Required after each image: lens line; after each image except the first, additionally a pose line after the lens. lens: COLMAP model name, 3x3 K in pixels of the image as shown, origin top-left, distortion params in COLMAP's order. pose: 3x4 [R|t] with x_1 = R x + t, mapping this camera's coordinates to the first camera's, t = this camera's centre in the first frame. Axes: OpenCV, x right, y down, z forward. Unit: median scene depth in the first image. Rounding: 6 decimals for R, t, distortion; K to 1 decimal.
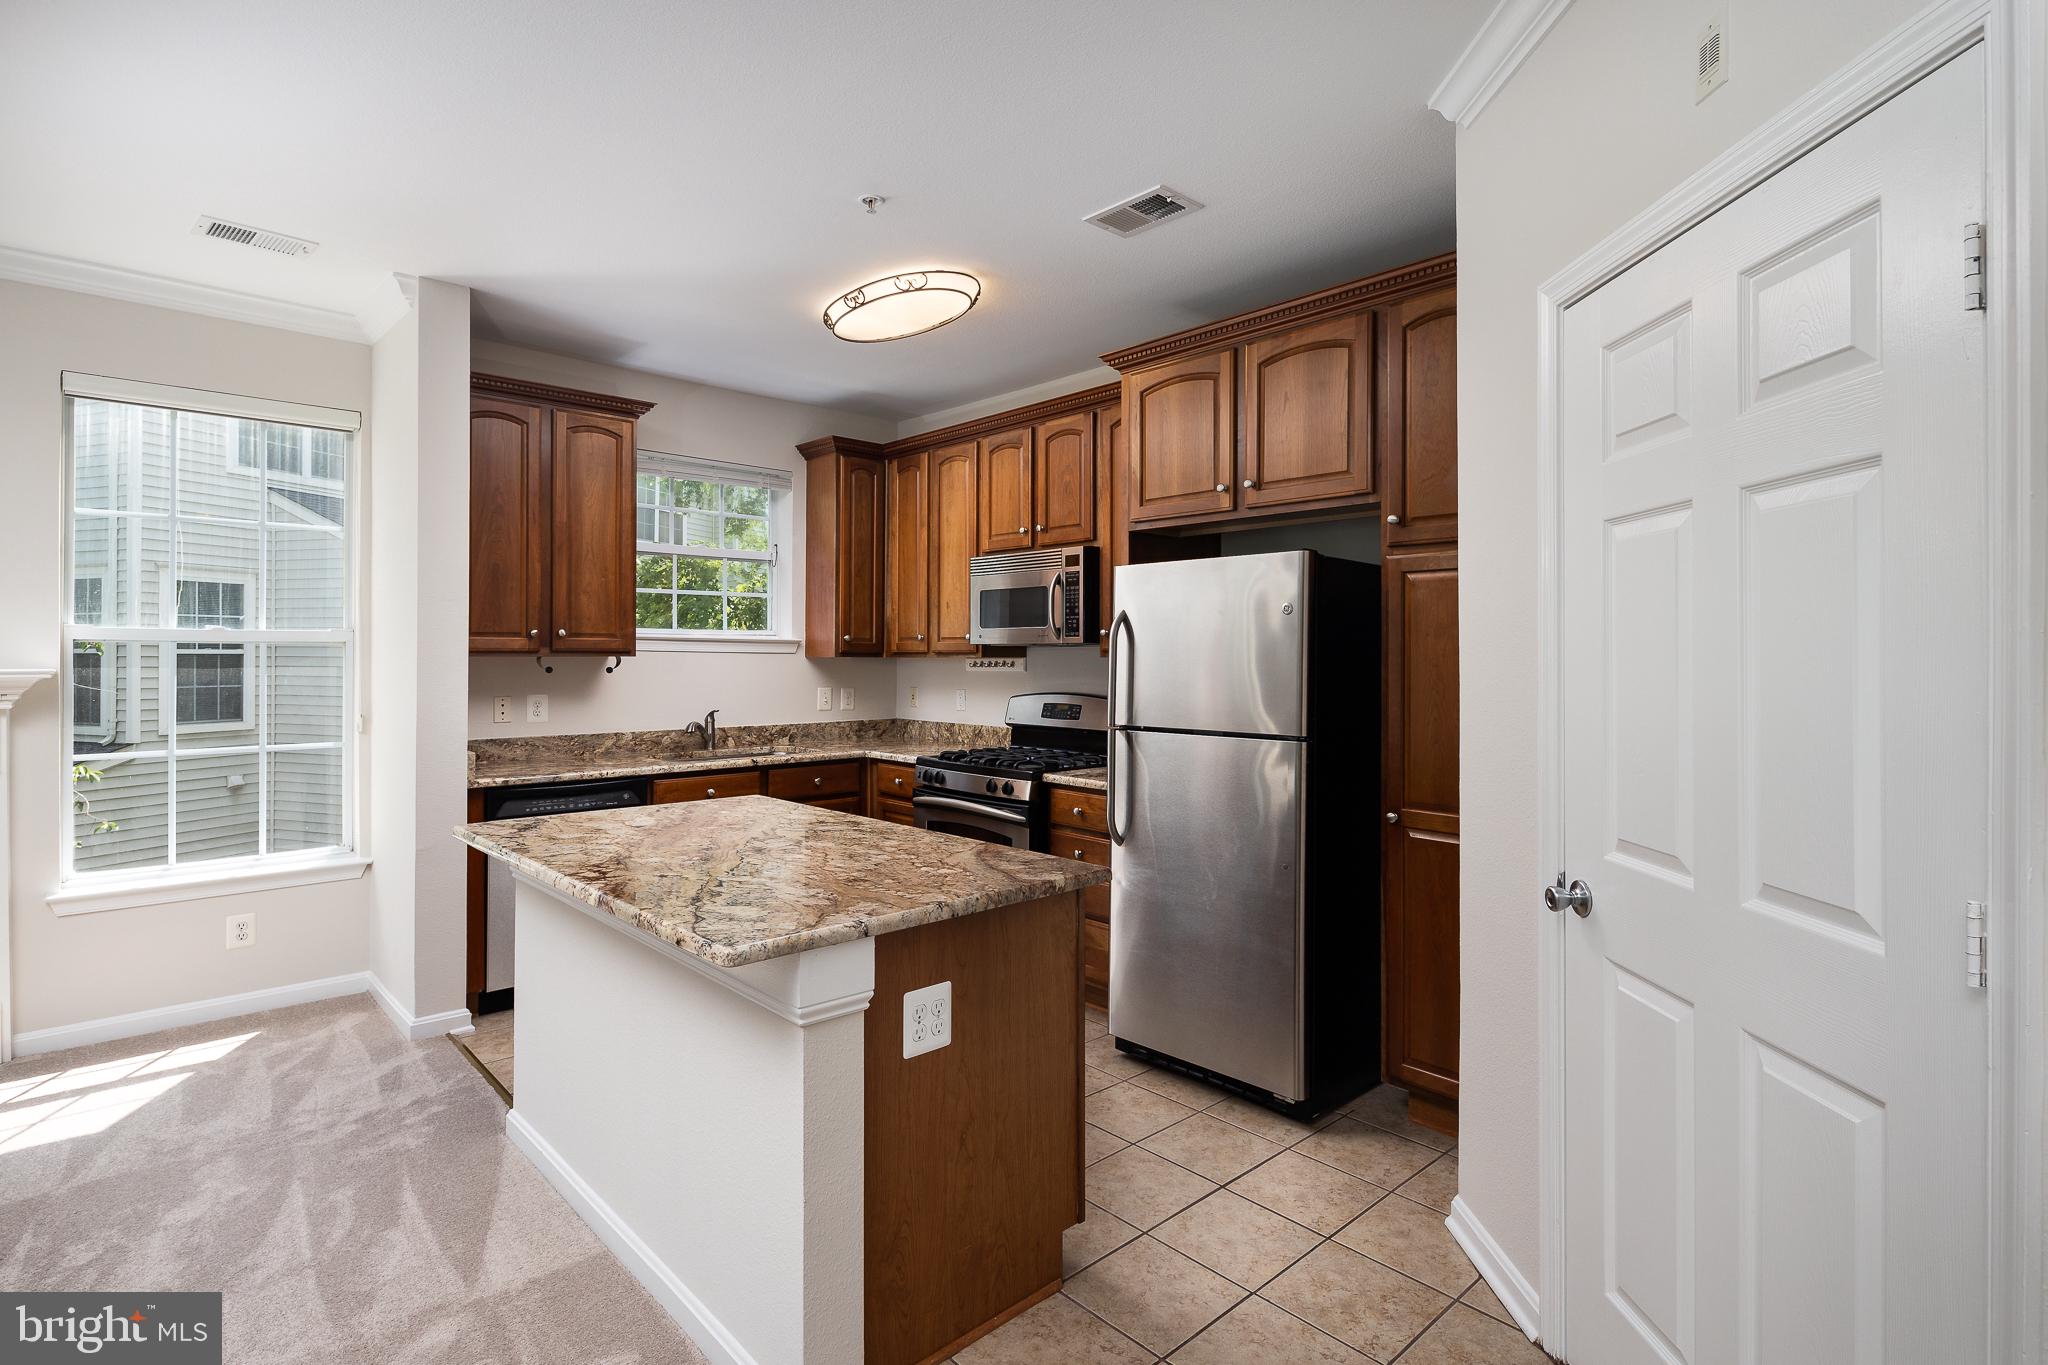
lens RADIAL K [[988.0, 0, 1017.4], [0, 988.0, 656.1], [0, 0, 1]] dist [0.003909, -0.000278]
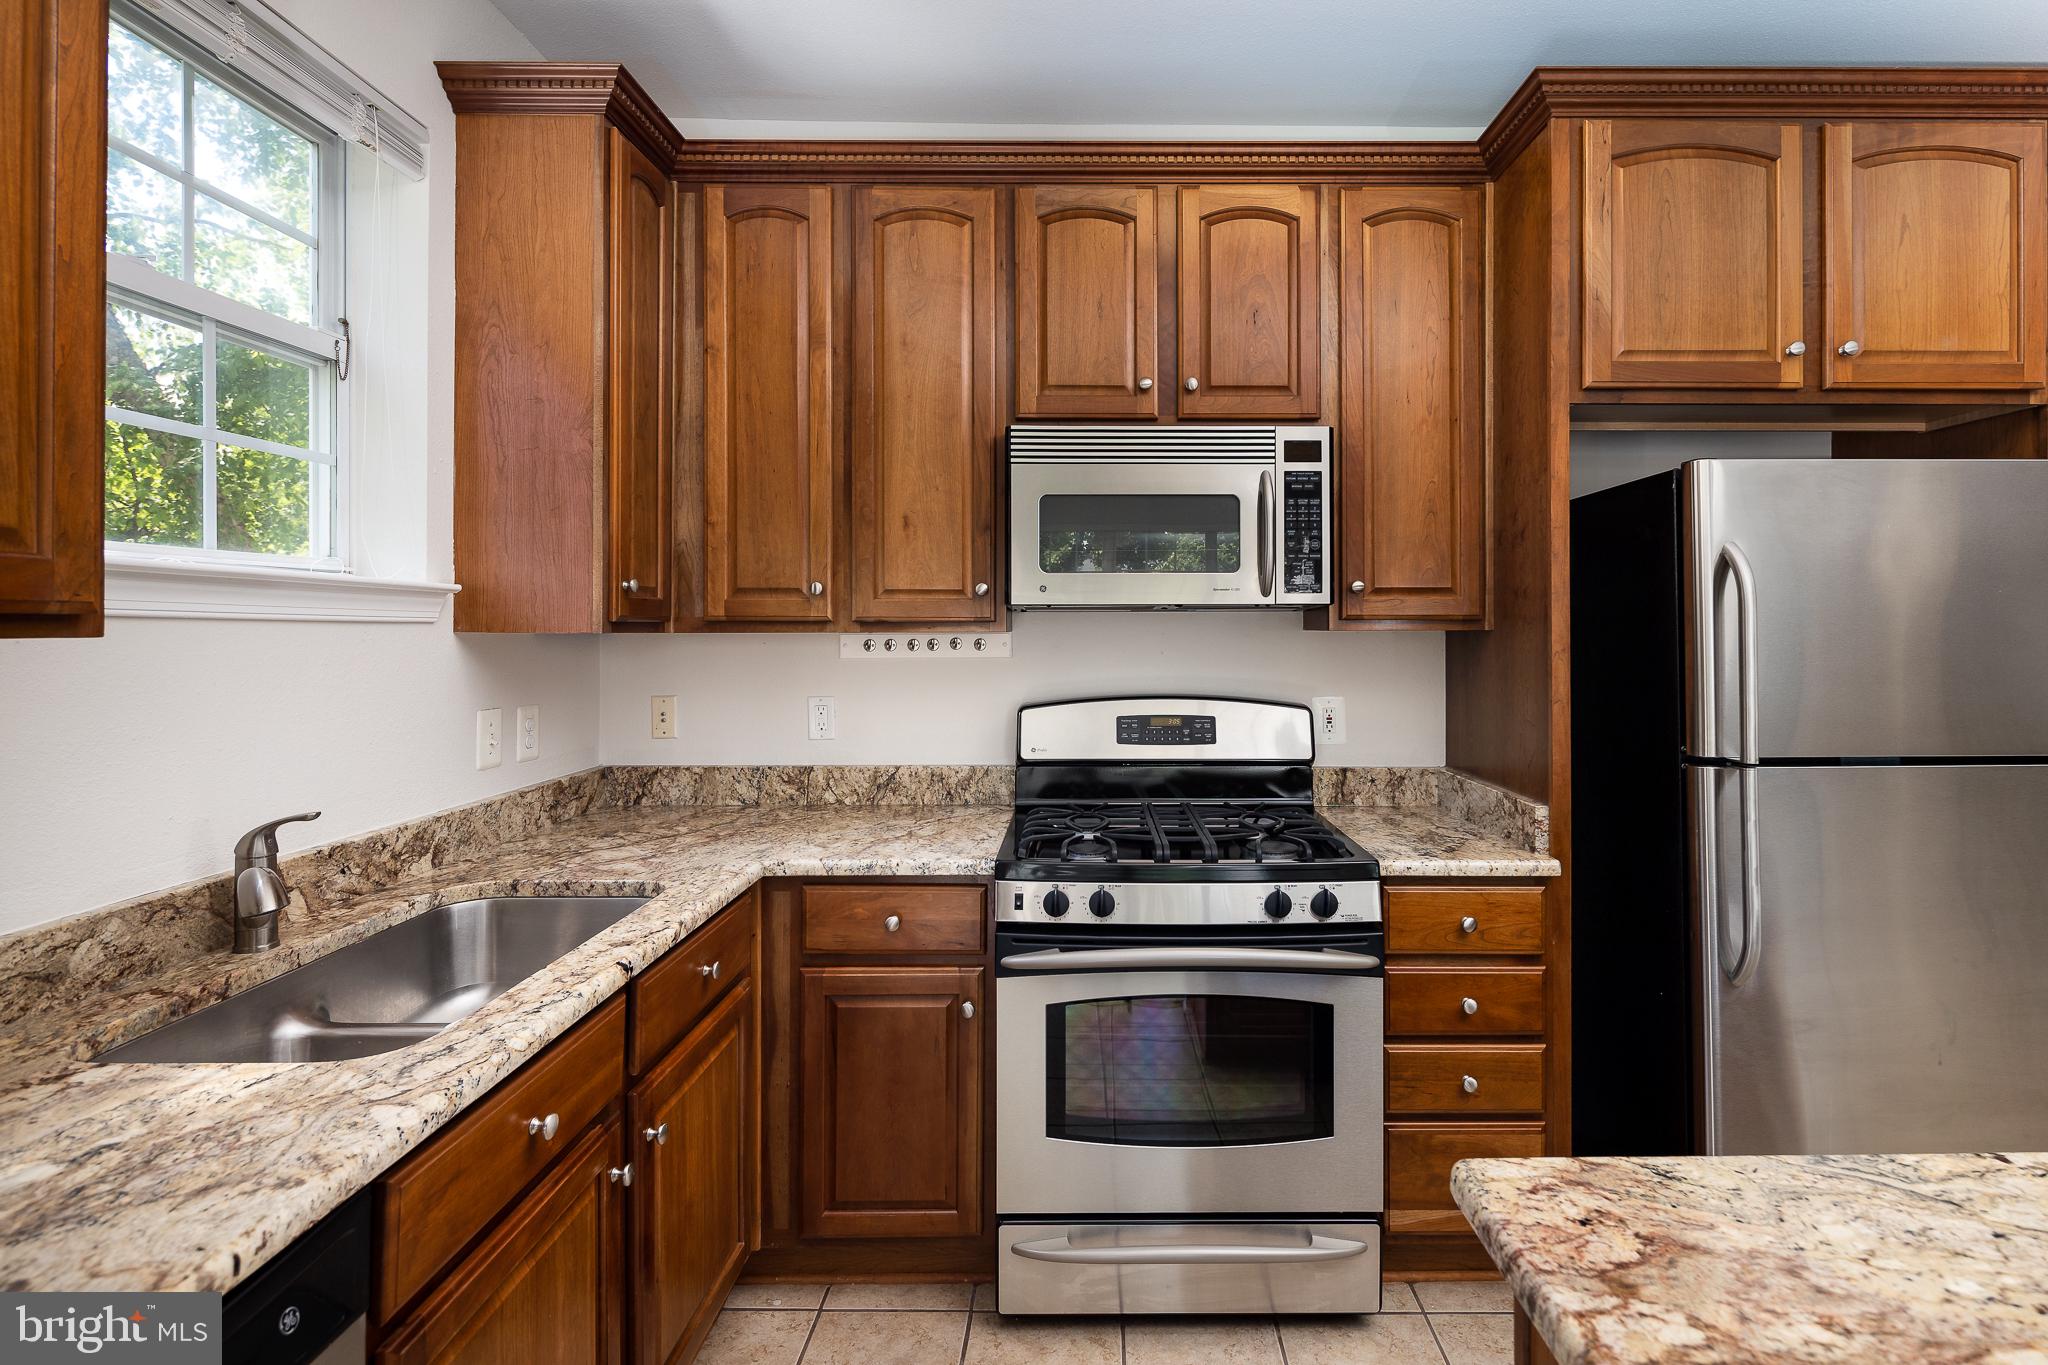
lens RADIAL K [[1011.1, 0, 1089.4], [0, 1011.1, 619.8], [0, 0, 1]] dist [0.010046, -0.000080]
pose [[0.676916, 0.001747, 0.736058, -0.420438], [0.001443, 0.999992, -0.003700, -0.002854], [-0.736058, 0.003566, 0.676909, 0.697914]]
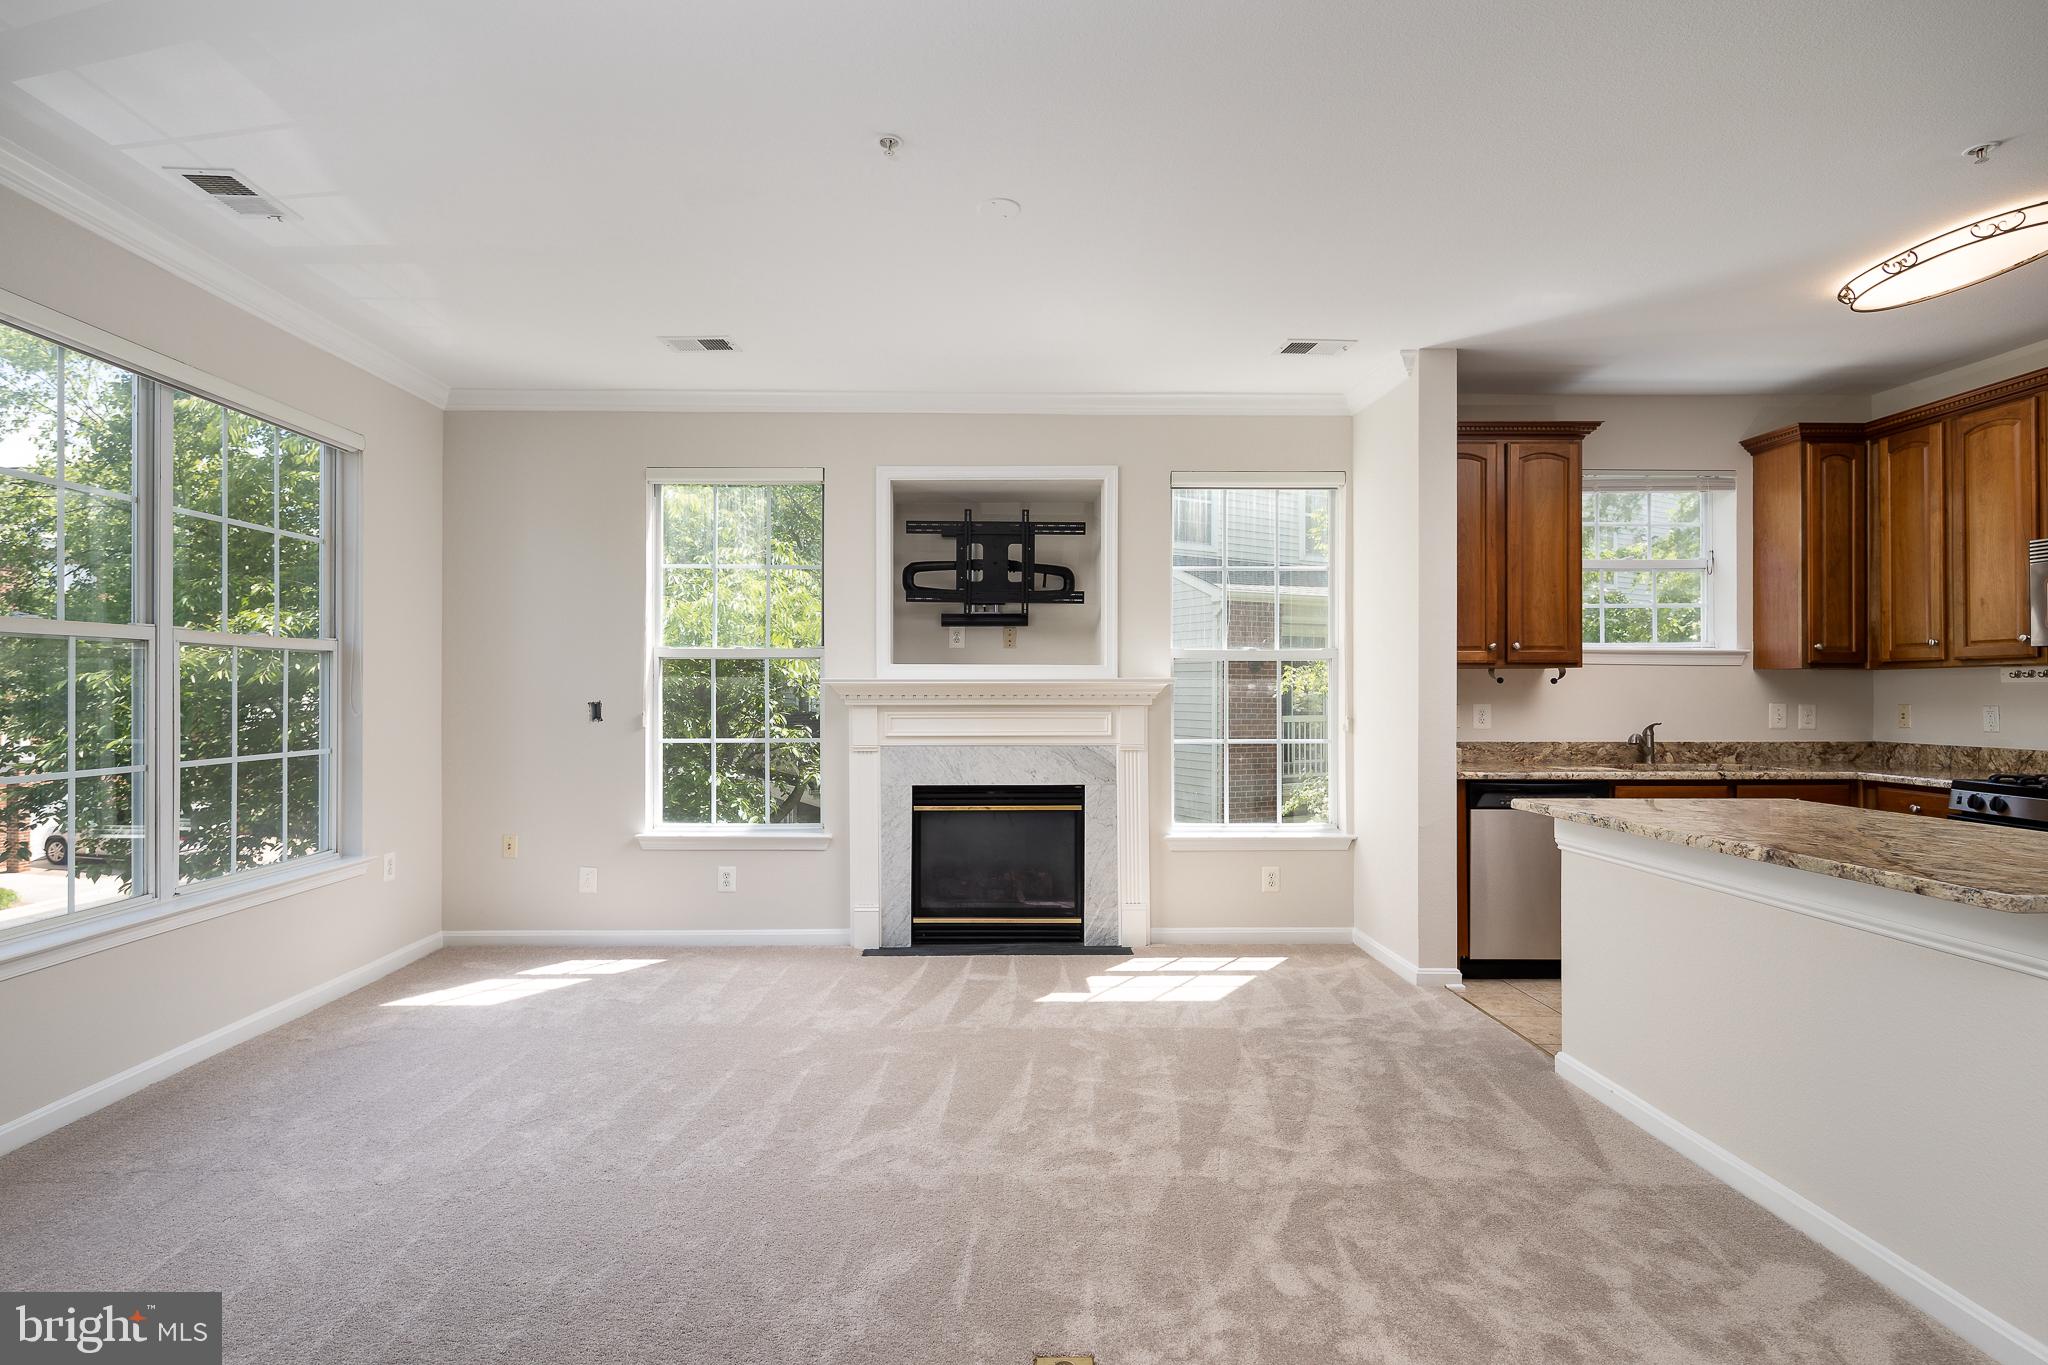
lens RADIAL K [[1001.3, 0, 1003.7], [0, 1001.3, 685.4], [0, 0, 1]] dist [-0.001275, -0.001239]
pose [[0.745202, -0.007445, -0.666797, -0.142968], [0.001150, 0.999951, -0.009879, 0.029745], [0.666838, 0.006595, 0.745174, -0.195312]]
